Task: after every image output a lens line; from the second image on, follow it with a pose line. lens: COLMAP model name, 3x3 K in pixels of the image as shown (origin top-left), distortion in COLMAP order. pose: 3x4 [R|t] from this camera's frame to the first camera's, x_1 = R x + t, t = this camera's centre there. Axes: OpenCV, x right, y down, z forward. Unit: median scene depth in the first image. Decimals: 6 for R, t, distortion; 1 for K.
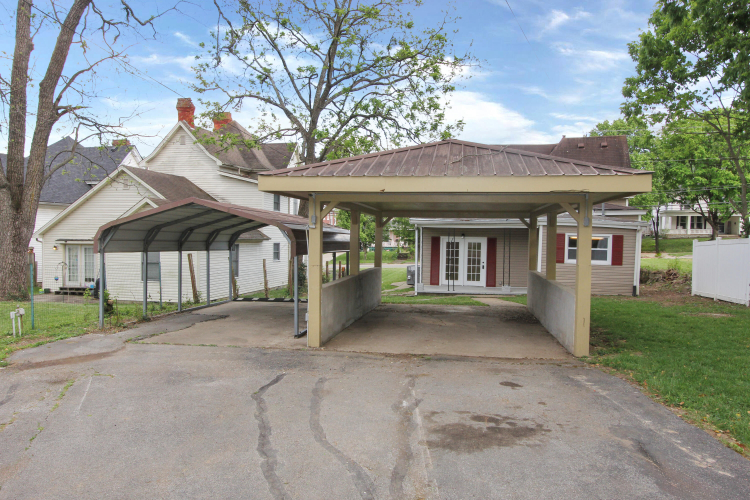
lens RADIAL K [[593.6, 0, 375.0], [0, 593.6, 250.0], [0, 0, 1]] dist [0.009489, 0.004086]
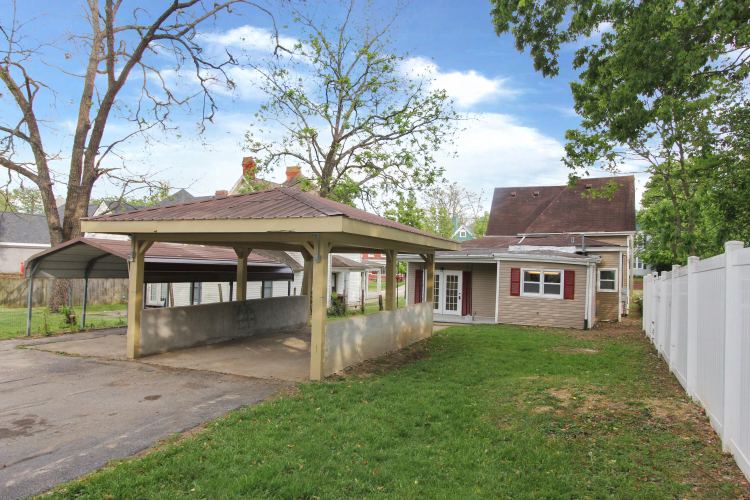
lens RADIAL K [[510.7, 0, 375.0], [0, 510.7, 250.0], [0, 0, 1]] dist [-0.002624, 0.003064]
pose [[0.967615, 0.004000, -0.252397, 0.303029], [-0.018491, 0.998311, -0.055069, -0.005204], [0.251751, 0.057952, 0.966055, 0.043263]]
